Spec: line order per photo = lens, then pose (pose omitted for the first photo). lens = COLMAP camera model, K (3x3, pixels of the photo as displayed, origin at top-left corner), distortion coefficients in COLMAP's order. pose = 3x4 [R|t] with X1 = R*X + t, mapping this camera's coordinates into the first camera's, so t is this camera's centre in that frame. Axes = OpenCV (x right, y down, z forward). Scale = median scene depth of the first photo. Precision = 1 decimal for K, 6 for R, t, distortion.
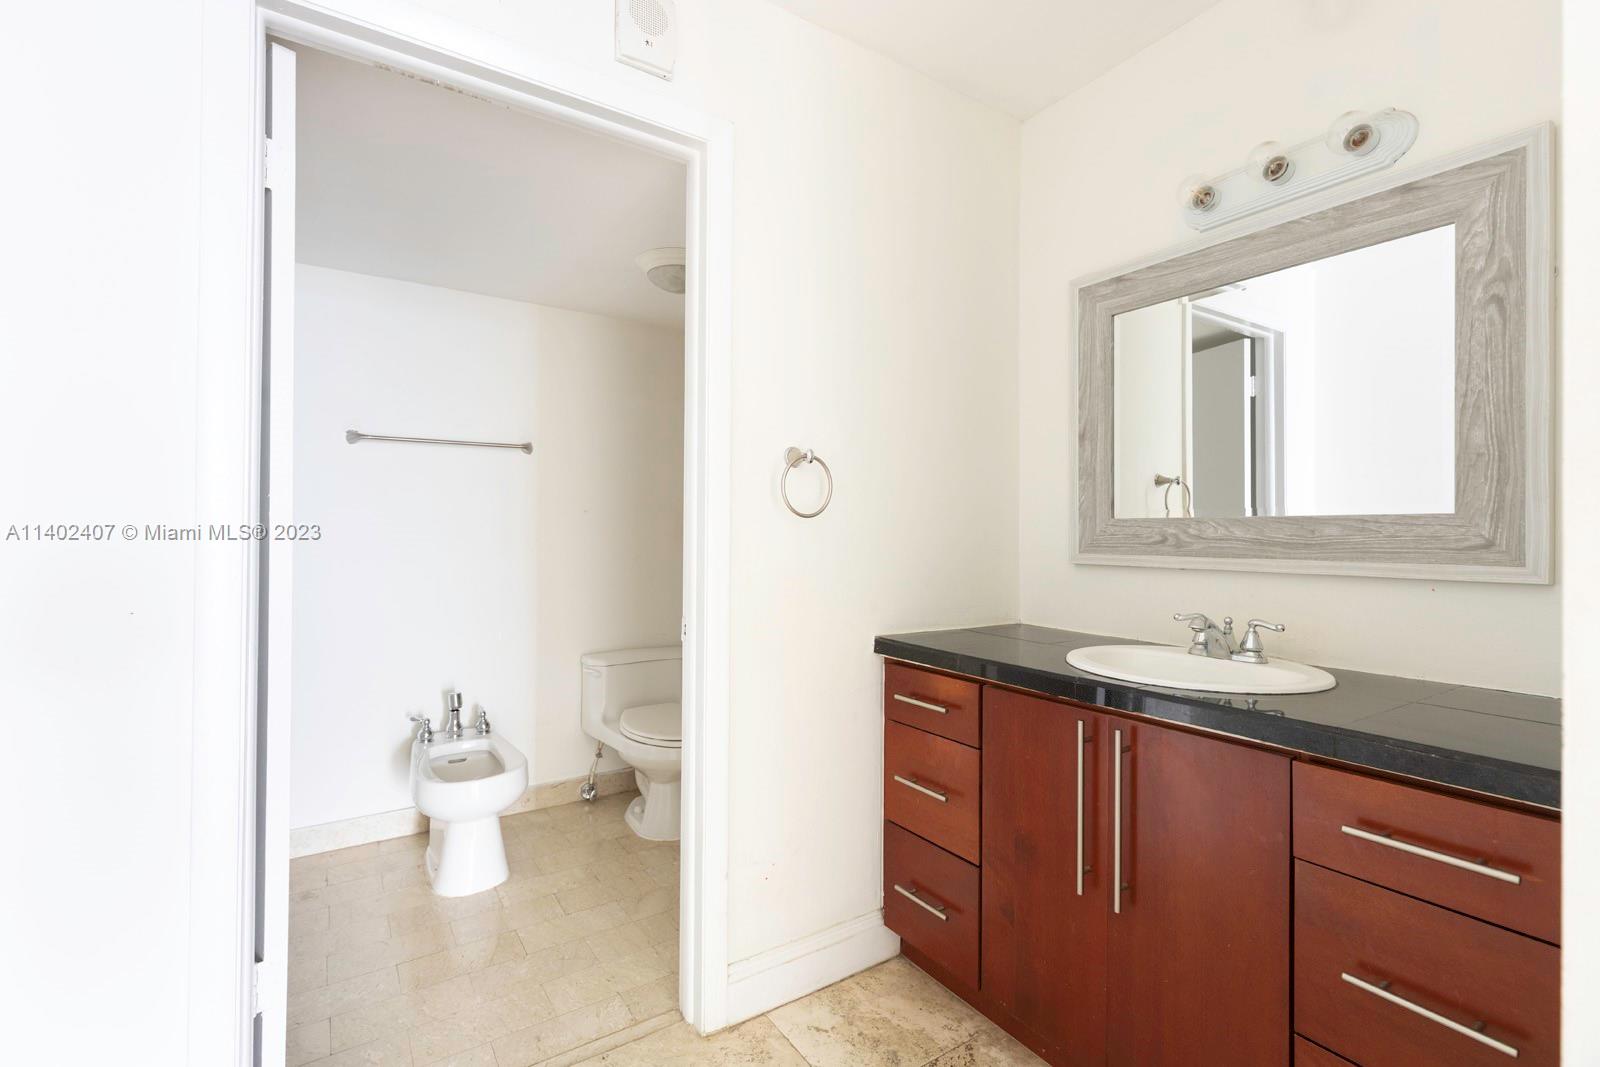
lens RADIAL K [[717.8, 0, 801.3], [0, 717.8, 527.9], [0, 0, 1]] dist [0.004205, -0.002538]
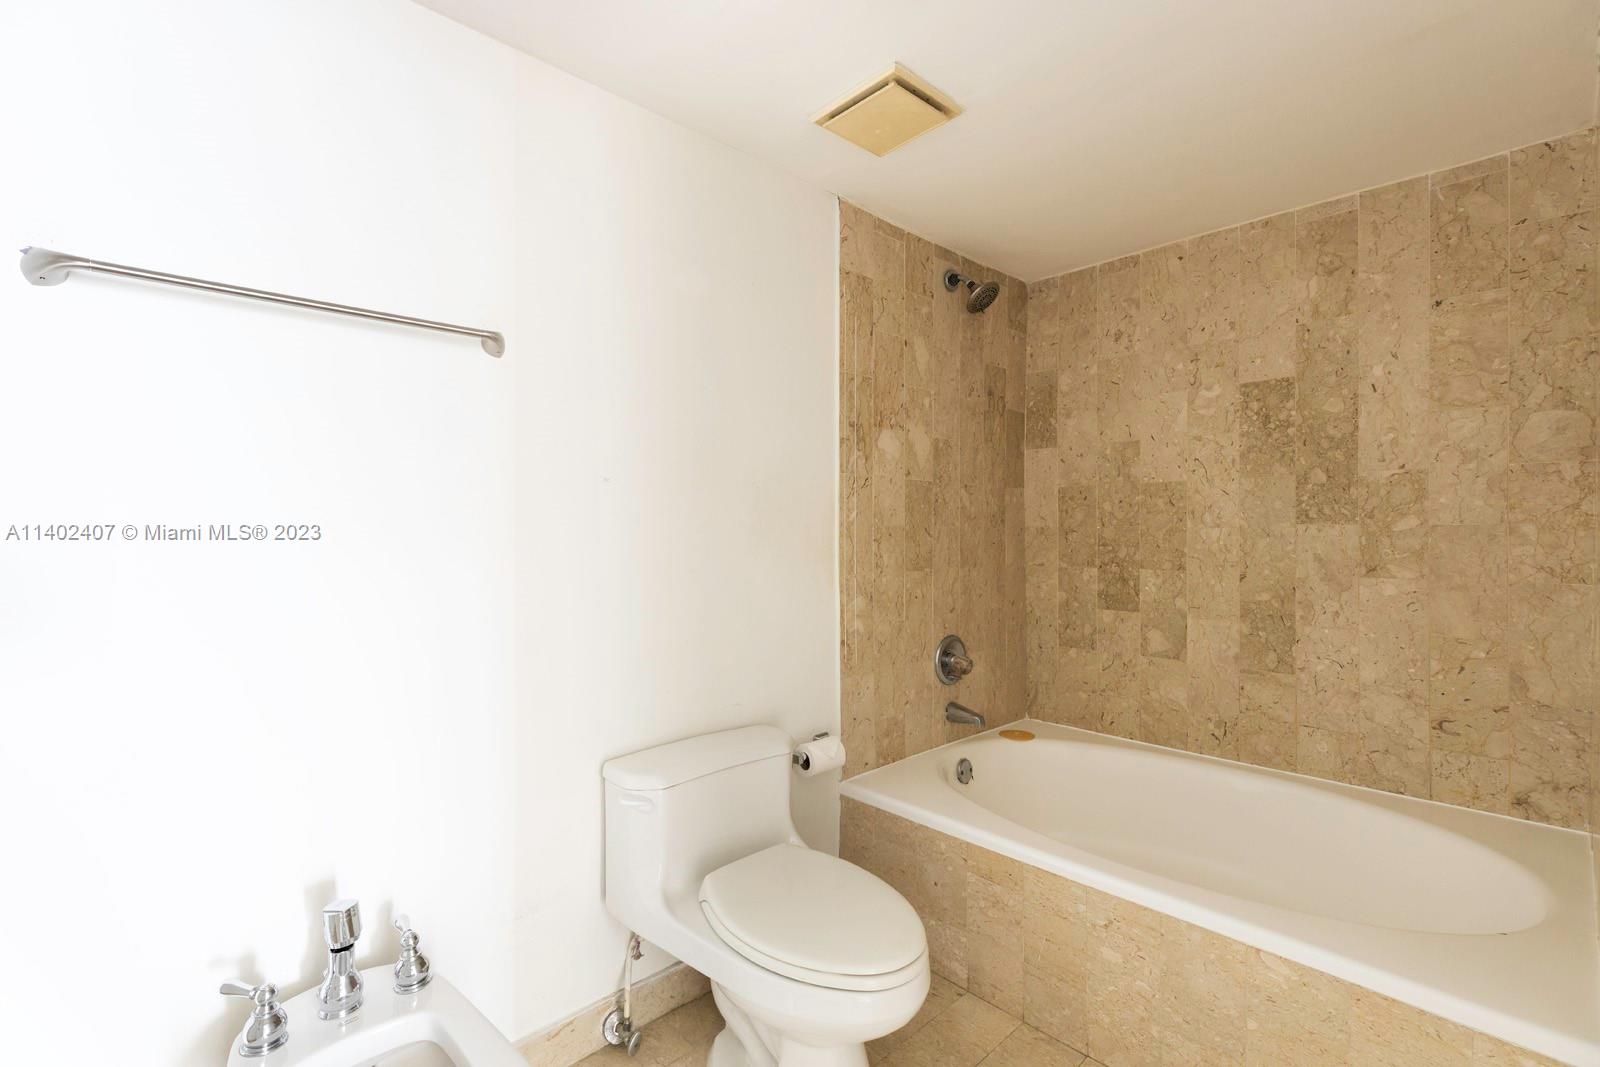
lens RADIAL K [[717.8, 0, 798.6], [0, 717.8, 539.8], [0, 0, 1]] dist [0.004205, -0.002538]
pose [[0.988068, -0.005476, 0.153921, -0.278442], [0.003032, 0.999866, 0.016112, 0.013853], [-0.153989, -0.015453, 0.987952, 0.542650]]
